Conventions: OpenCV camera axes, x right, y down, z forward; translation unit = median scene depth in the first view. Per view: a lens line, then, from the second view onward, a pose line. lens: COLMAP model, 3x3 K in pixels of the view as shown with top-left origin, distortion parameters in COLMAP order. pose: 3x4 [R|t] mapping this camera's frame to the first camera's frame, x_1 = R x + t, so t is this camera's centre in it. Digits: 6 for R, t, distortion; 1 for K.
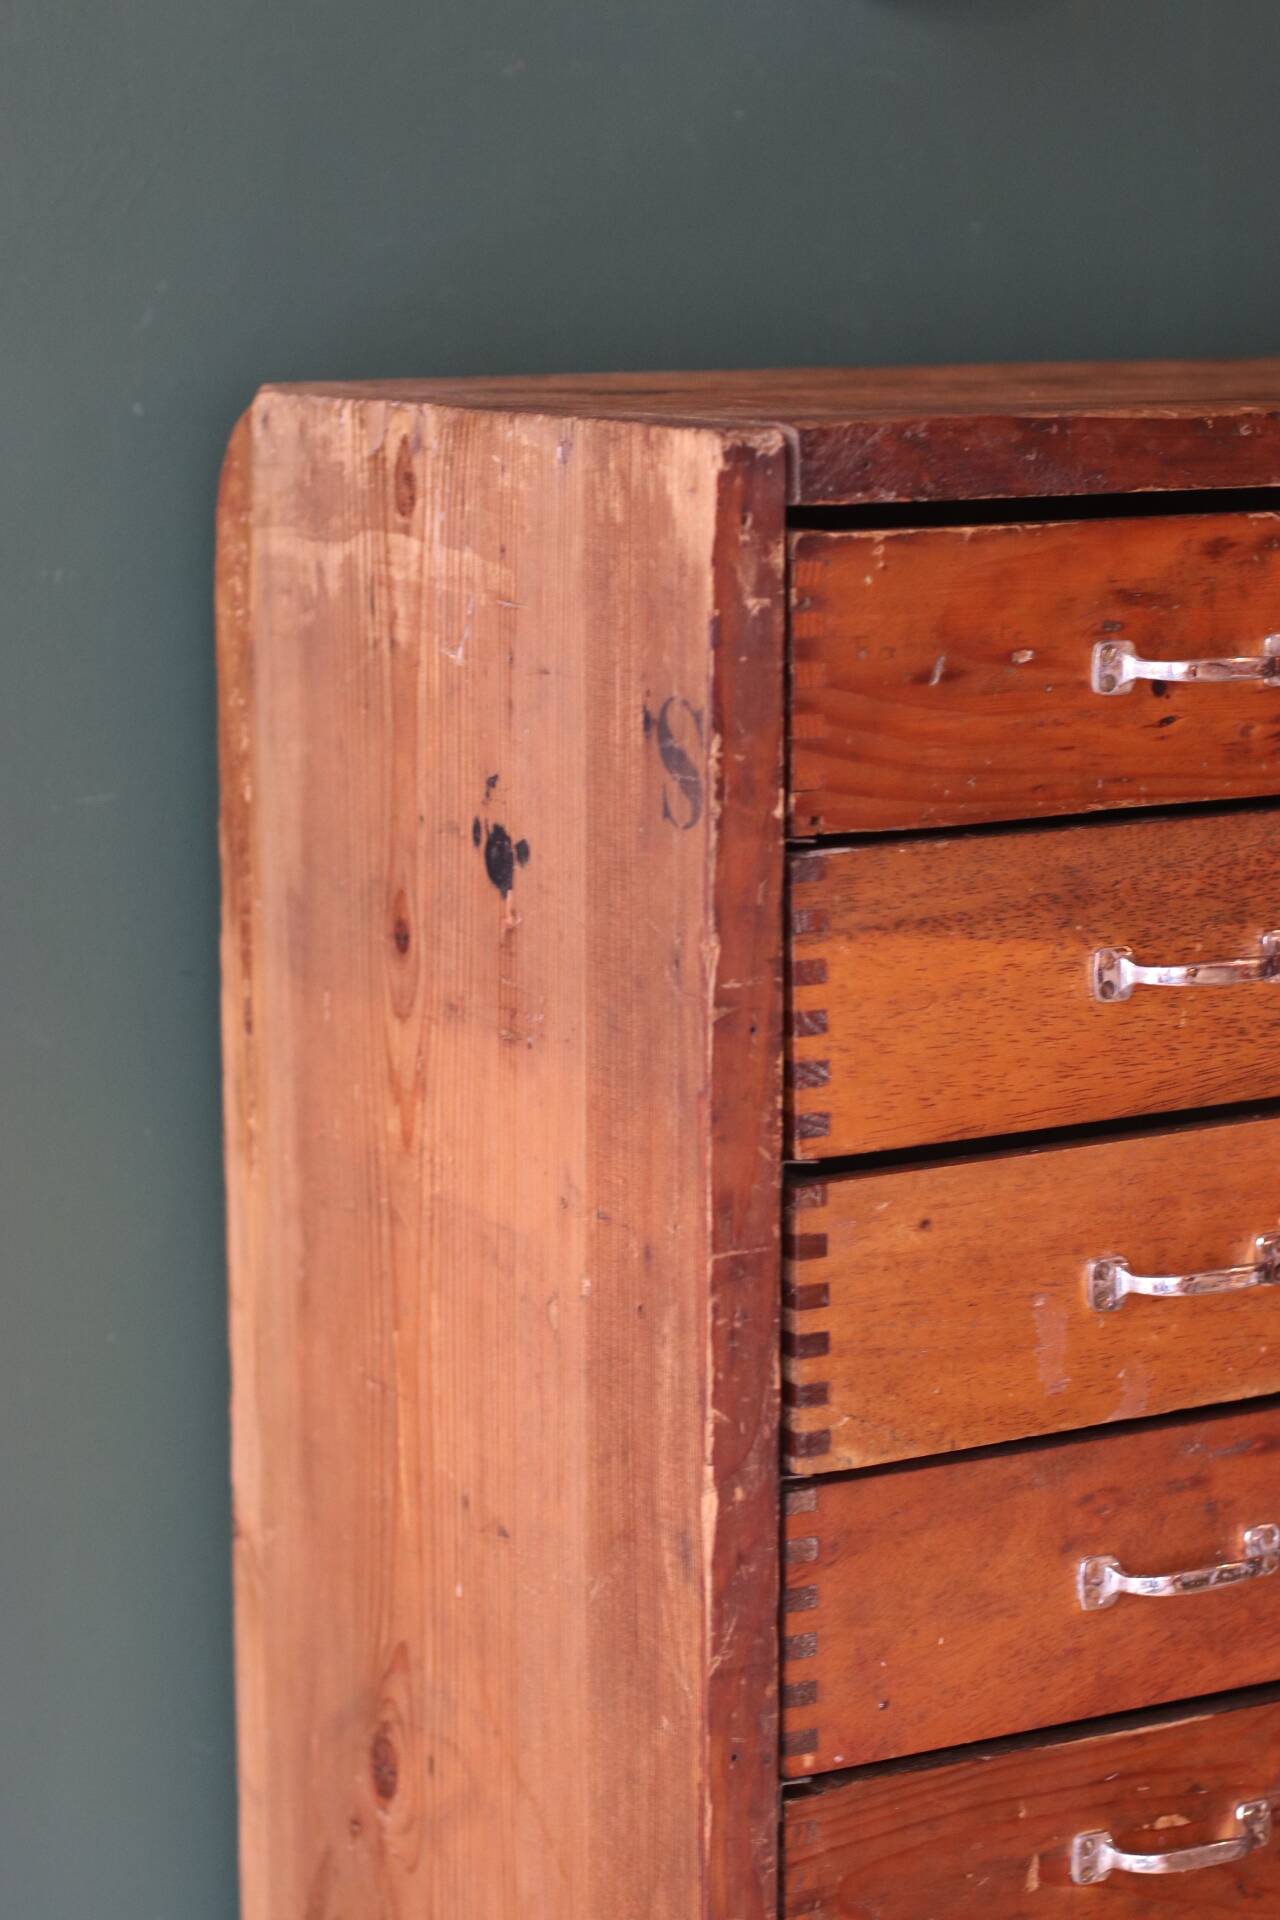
lens RADIAL K [[4593.1, 0, 640.0], [0, 4593.1, 960.0], [0, 0, 1]] dist [-0.161972, 0.043942]
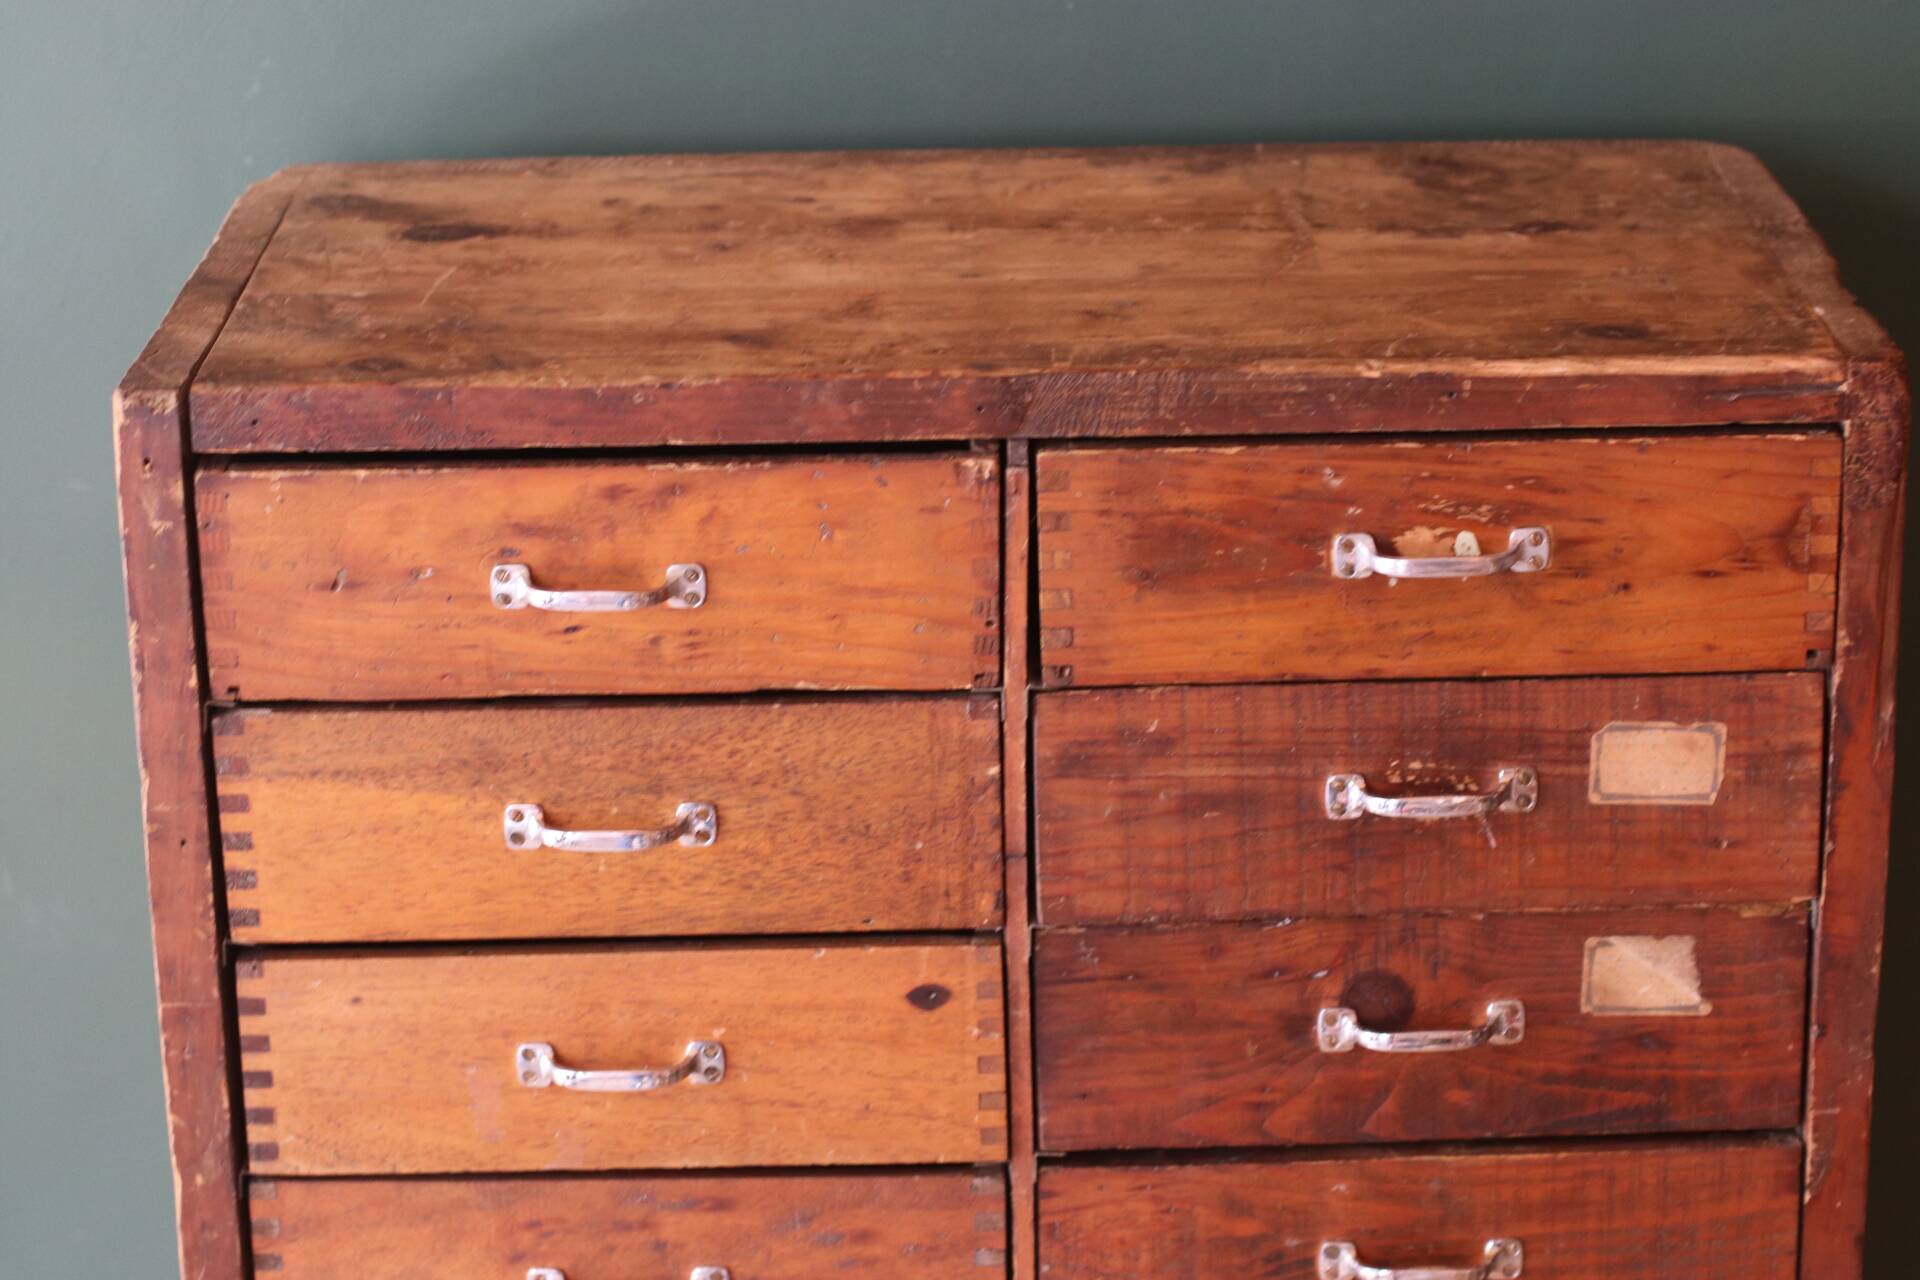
lens RADIAL K [[4593.1, 0, 960.0], [0, 4593.1, 640.0], [0, 0, 1]] dist [-0.161972, 0.043942]
pose [[0.868113, 0.158046, -0.470532, 0.781725], [-0.070947, 0.977730, 0.197513, -0.298816], [0.491269, -0.138080, 0.859993, 0.019599]]
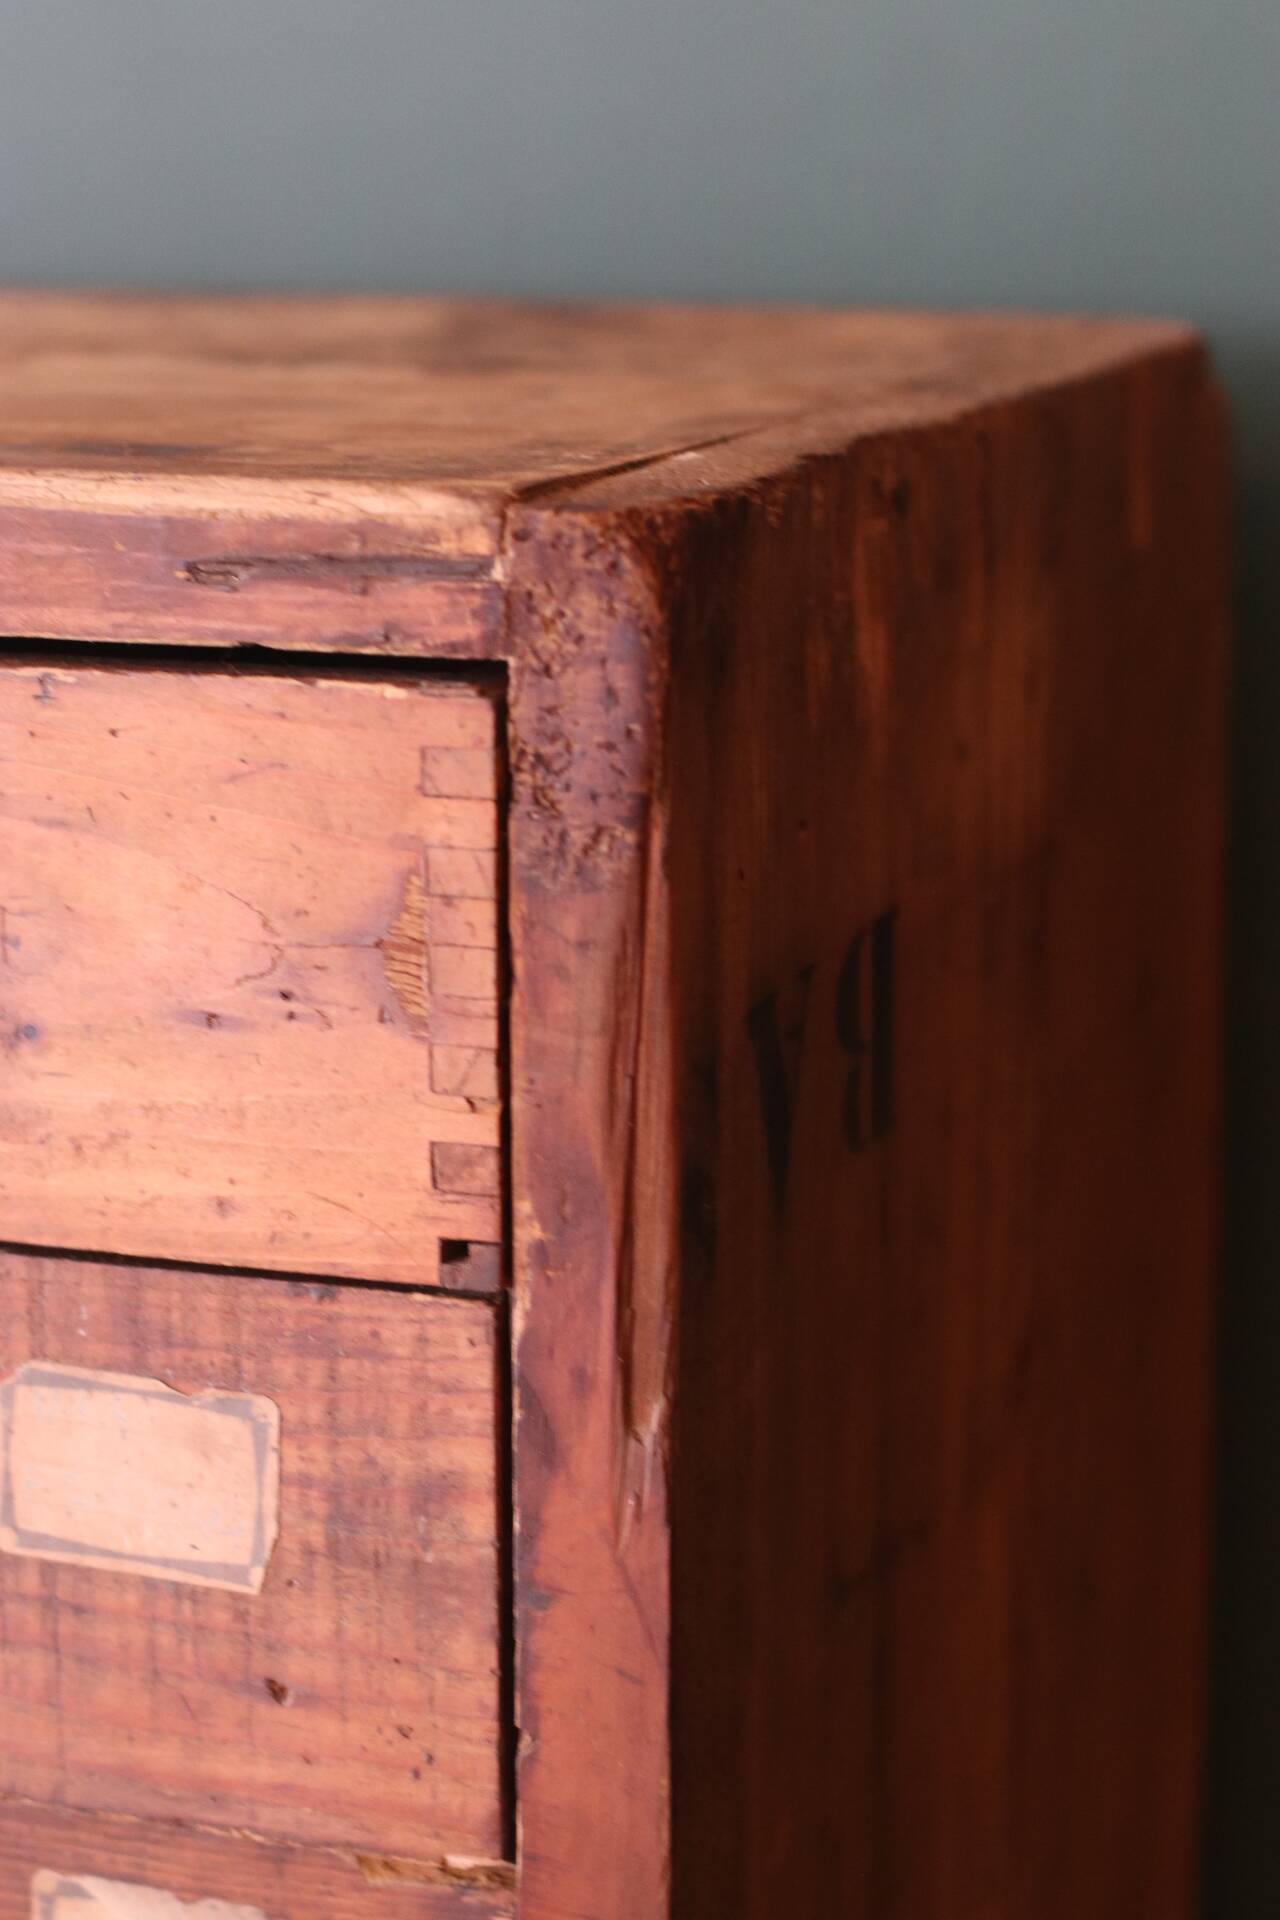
lens RADIAL K [[4593.1, 0, 640.0], [0, 4593.1, 960.0], [0, 0, 1]] dist [-0.161972, 0.043942]
pose [[0.625567, 0.171165, -0.761163, 0.789195], [-0.129542, 0.984882, 0.115009, -0.160102], [0.769341, 0.026656, 0.638282, 0.882212]]
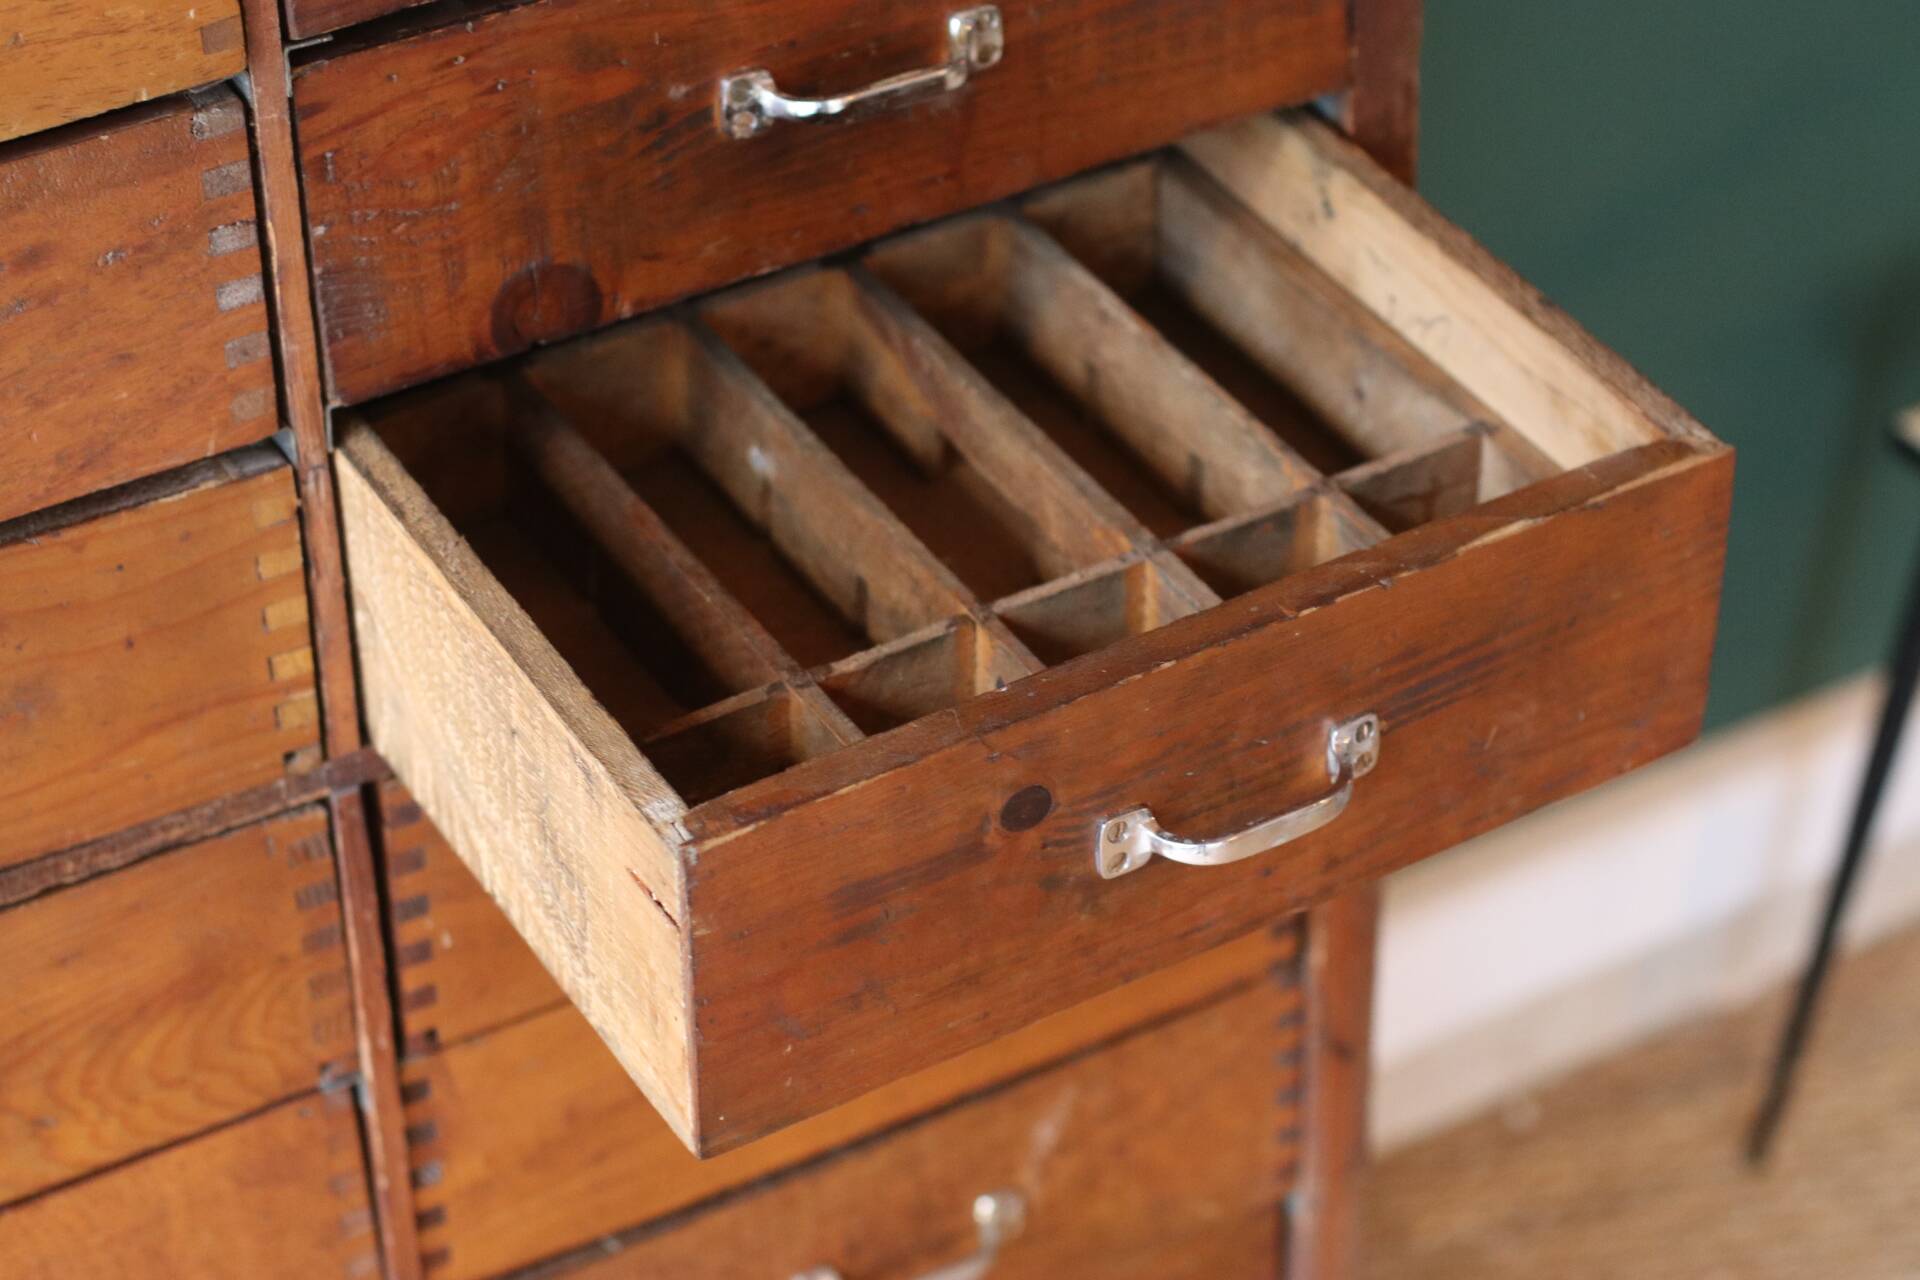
lens RADIAL K [[4593.1, 0, 960.0], [0, 4593.1, 640.0], [0, 0, 1]] dist [-0.161972, 0.043942]
pose [[0.999888, -0.014964, -0.000663, 0.334150], [0.013777, 0.901401, 0.432766, -0.147234], [-0.005879, -0.432727, 0.901506, 0.378814]]
